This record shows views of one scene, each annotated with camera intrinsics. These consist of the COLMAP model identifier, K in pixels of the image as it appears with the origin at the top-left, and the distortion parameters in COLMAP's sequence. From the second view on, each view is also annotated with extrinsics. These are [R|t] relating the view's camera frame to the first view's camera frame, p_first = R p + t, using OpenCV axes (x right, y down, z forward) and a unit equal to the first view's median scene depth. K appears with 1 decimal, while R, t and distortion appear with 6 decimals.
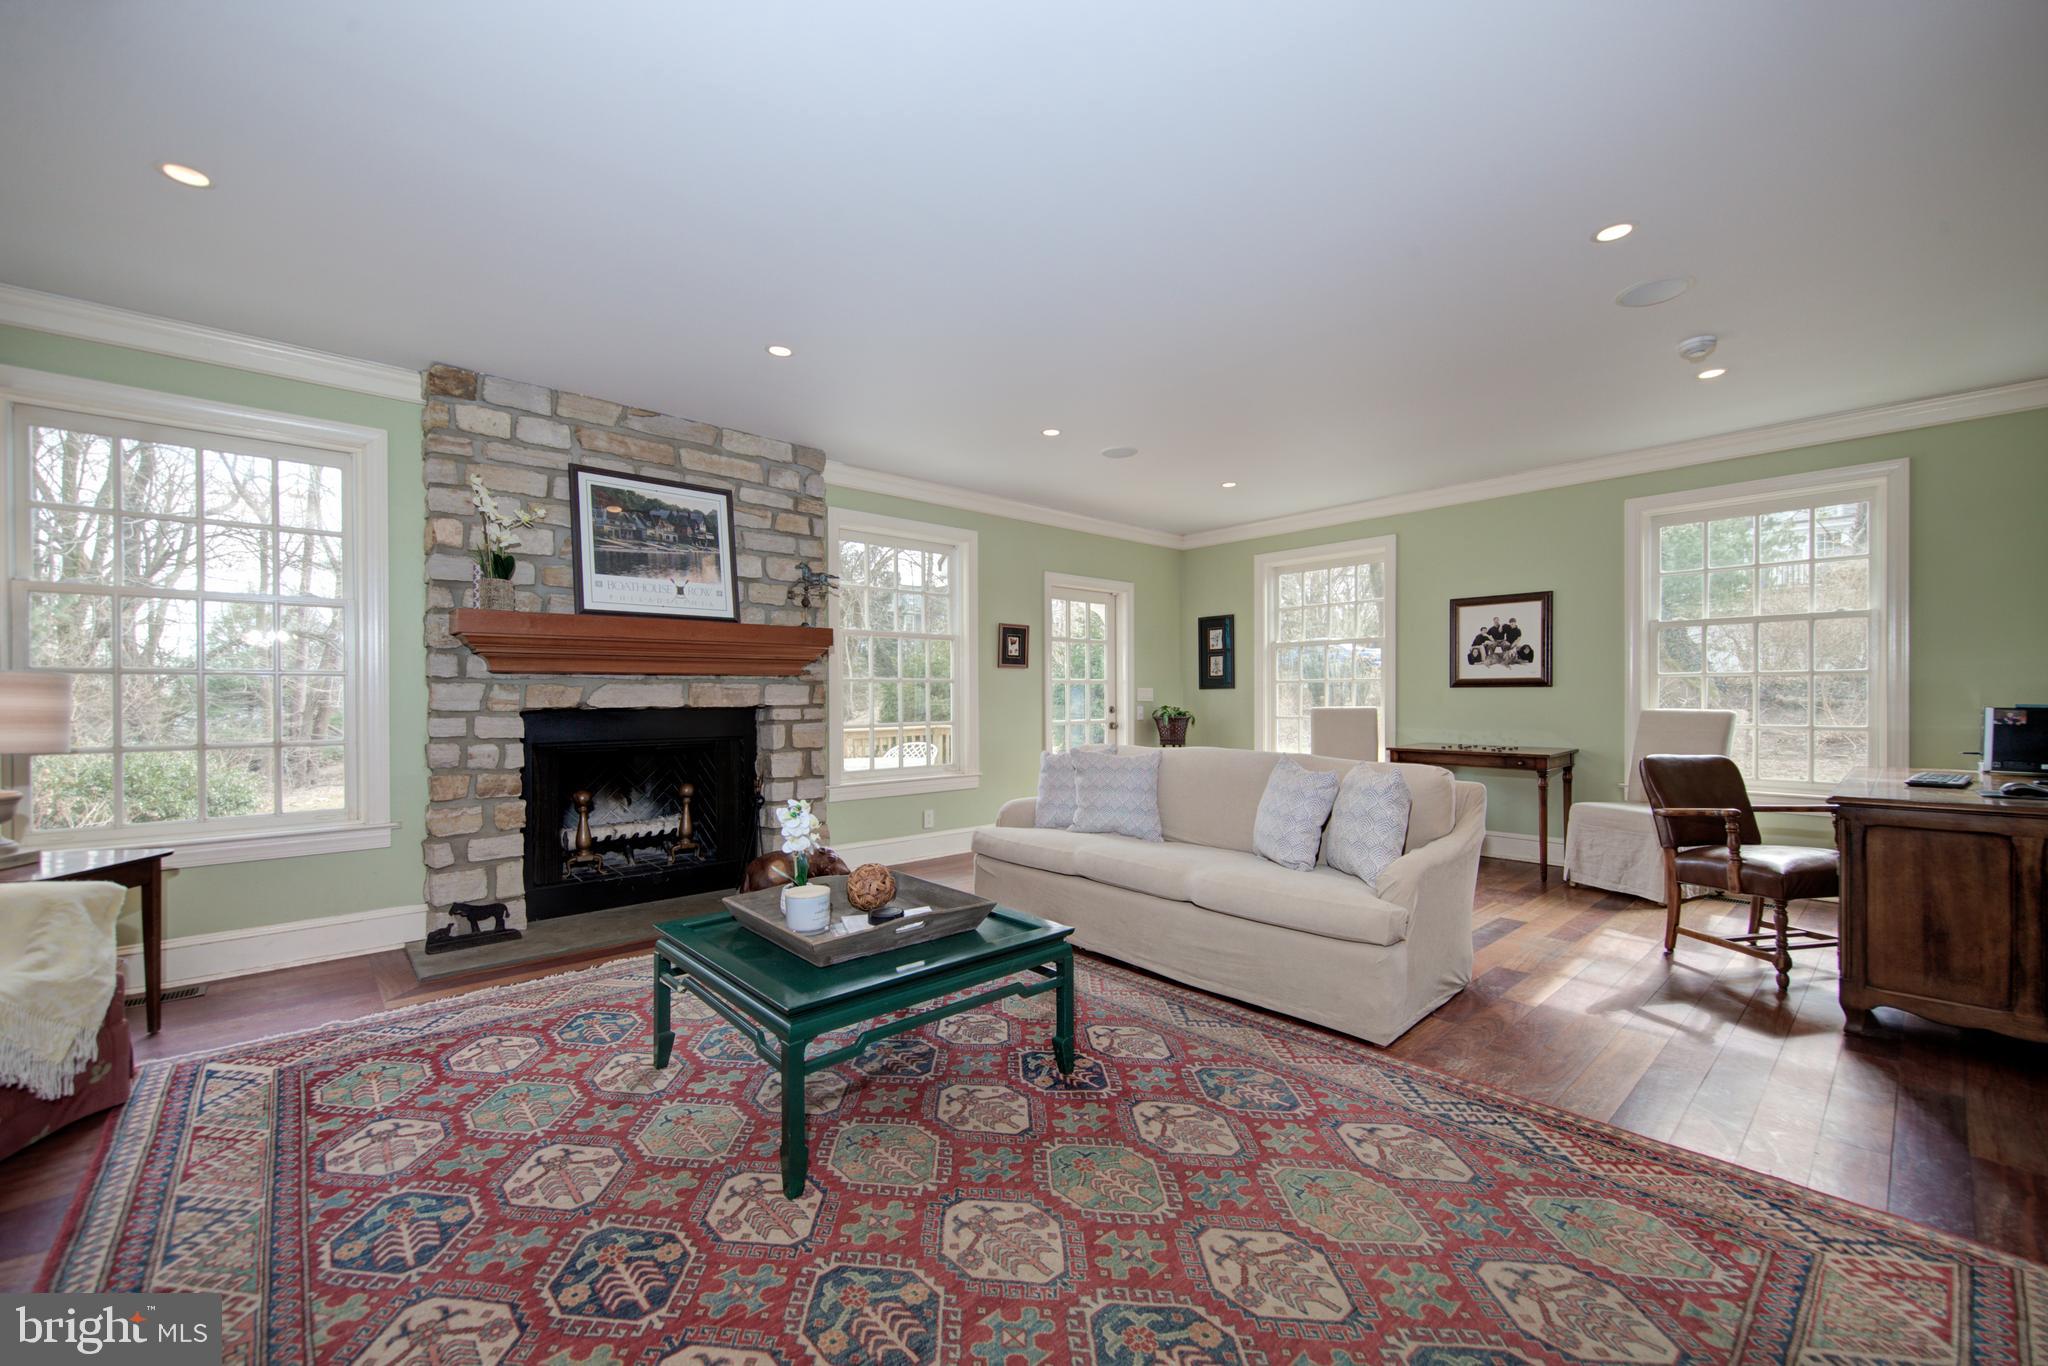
lens RADIAL K [[799.2, 0, 1022.1], [0, 799.2, 691.1], [0, 0, 1]] dist [0.006819, -0.001994]
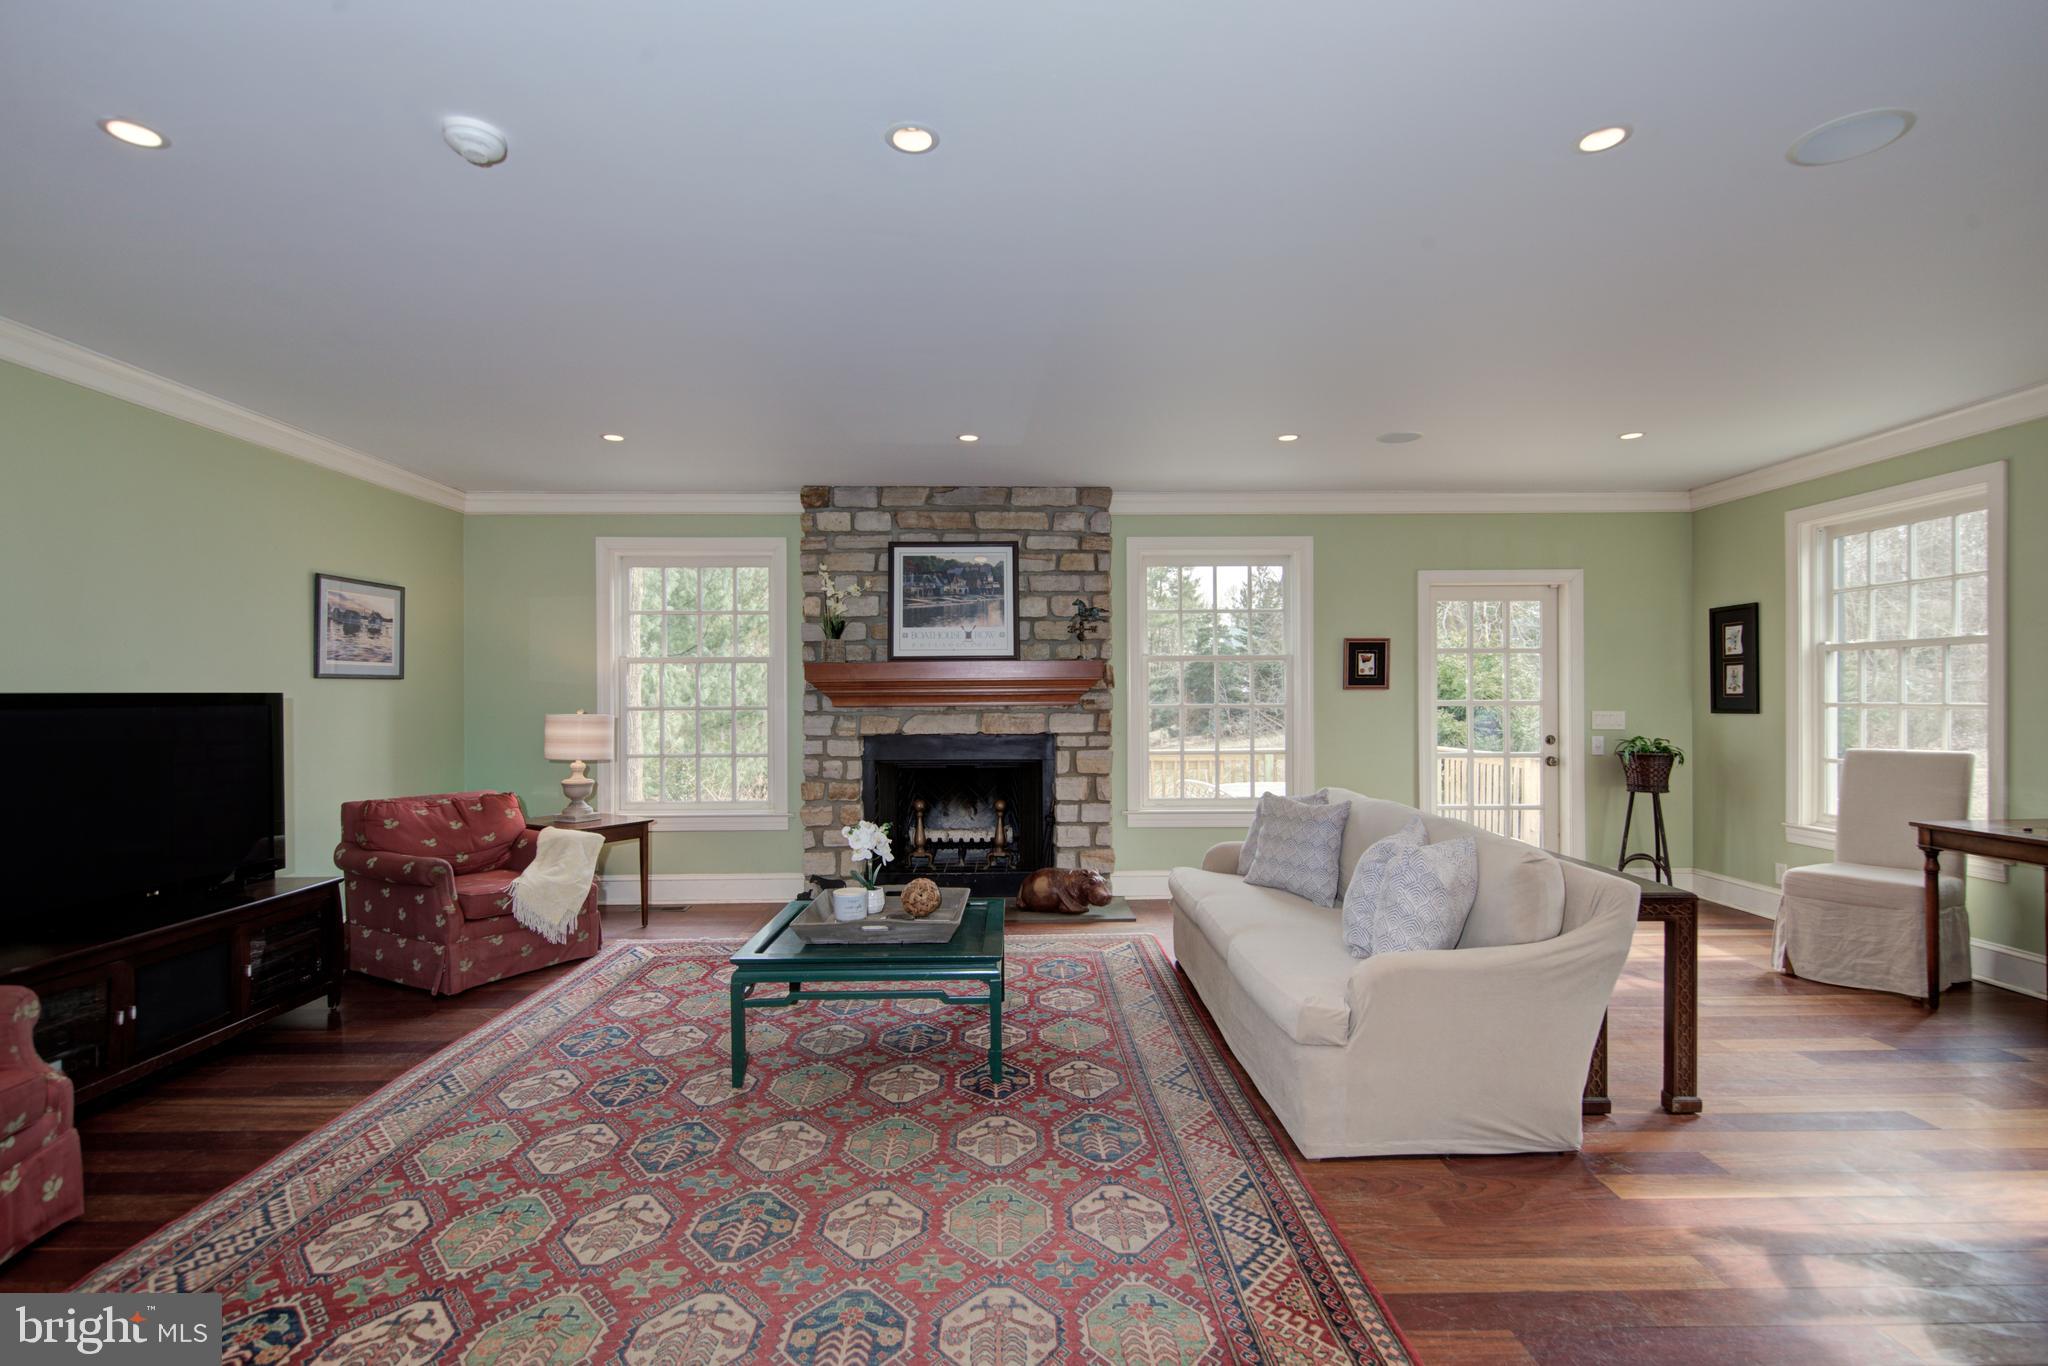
lens RADIAL K [[929.2, 0, 1020.6], [0, 929.2, 689.4], [0, 0, 1]] dist [0.011299, -0.000255]
pose [[0.762757, -0.005497, -0.646662, 0.524773], [0.005750, 0.999982, -0.001718, -0.044364], [0.646660, -0.002408, 0.762775, 0.007051]]
